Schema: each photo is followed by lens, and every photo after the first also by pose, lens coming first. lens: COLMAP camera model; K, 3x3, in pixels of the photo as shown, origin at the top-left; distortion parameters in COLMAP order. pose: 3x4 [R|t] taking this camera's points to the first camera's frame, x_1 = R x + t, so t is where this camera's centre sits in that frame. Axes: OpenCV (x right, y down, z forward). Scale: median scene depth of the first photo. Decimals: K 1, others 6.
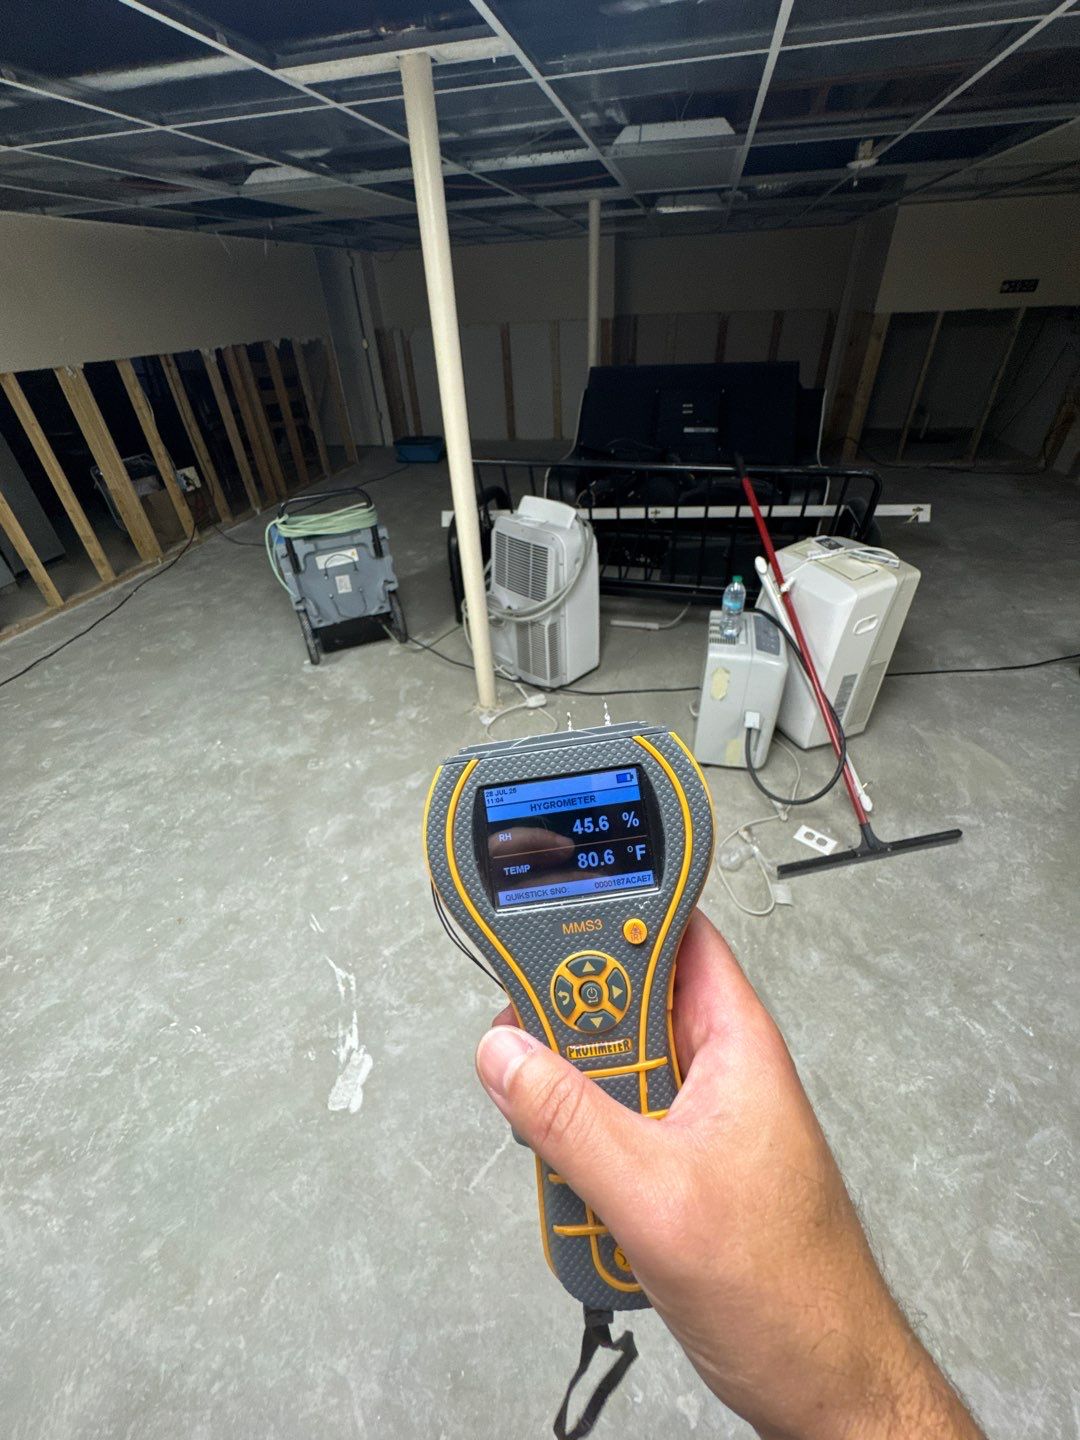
lens RADIAL K [[582.6, 0, 540.8], [0, 582.6, 714.8], [0, 0, 1]] dist [-0.000418, 0.000538]
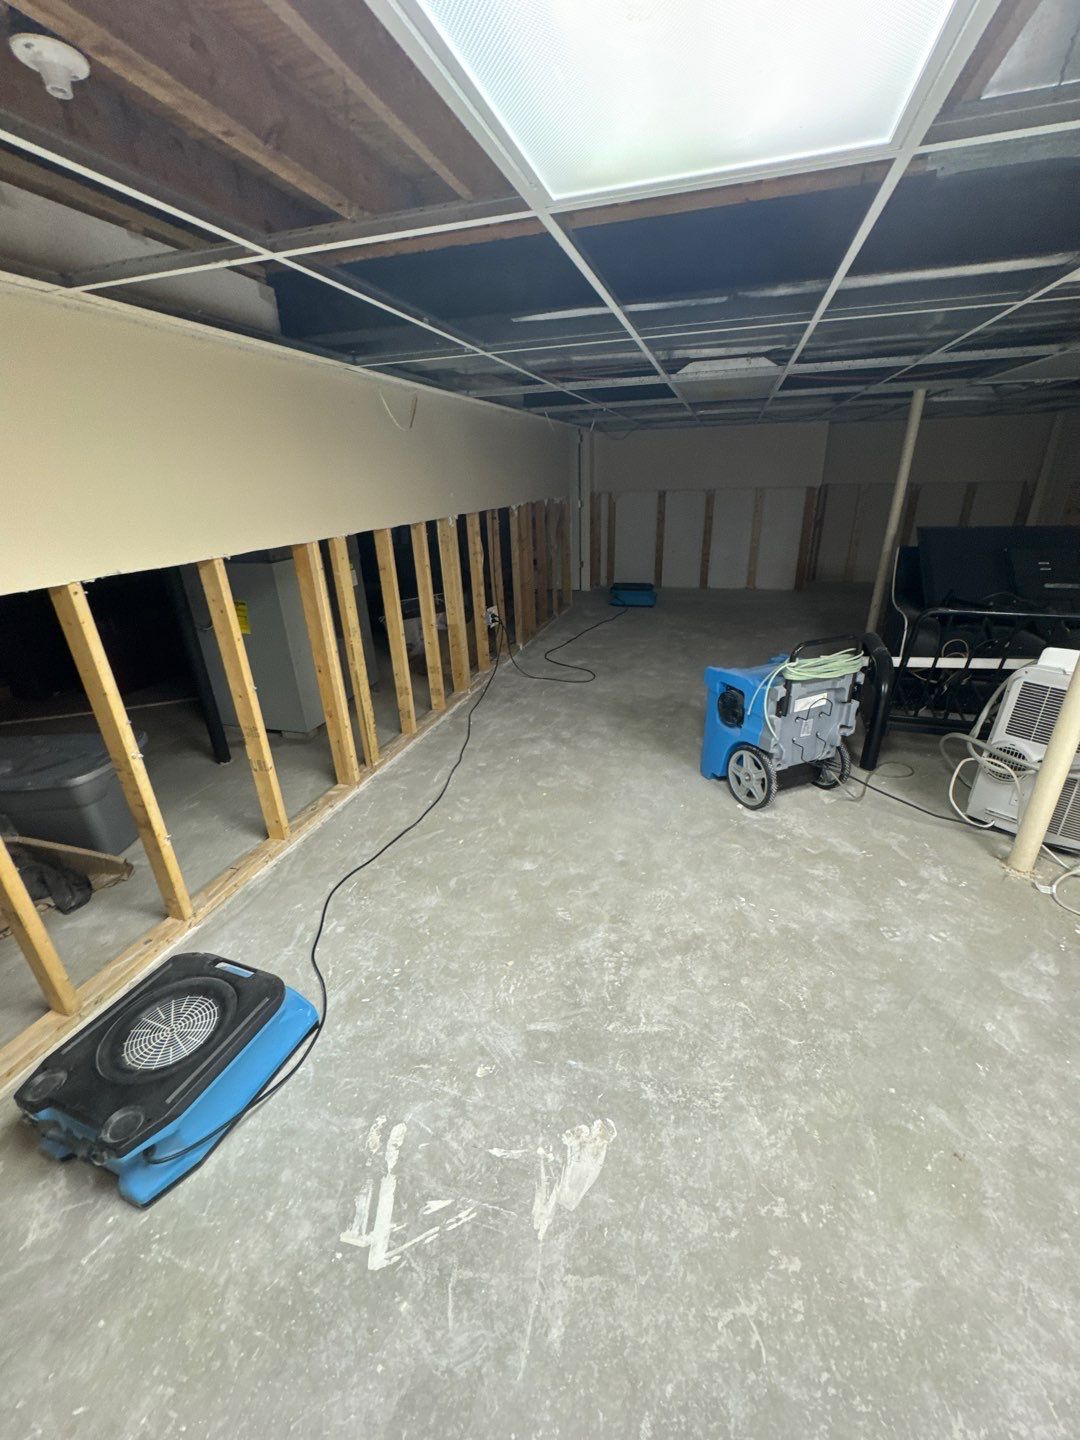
lens RADIAL K [[582.6, 0, 550.7], [0, 582.6, 714.4], [0, 0, 1]] dist [-0.000418, 0.000538]
pose [[0.997667, 0.038945, -0.056073, -0.674896], [-0.050644, 0.972972, -0.225303, -0.009716], [0.045783, 0.227617, 0.972674, 0.053015]]
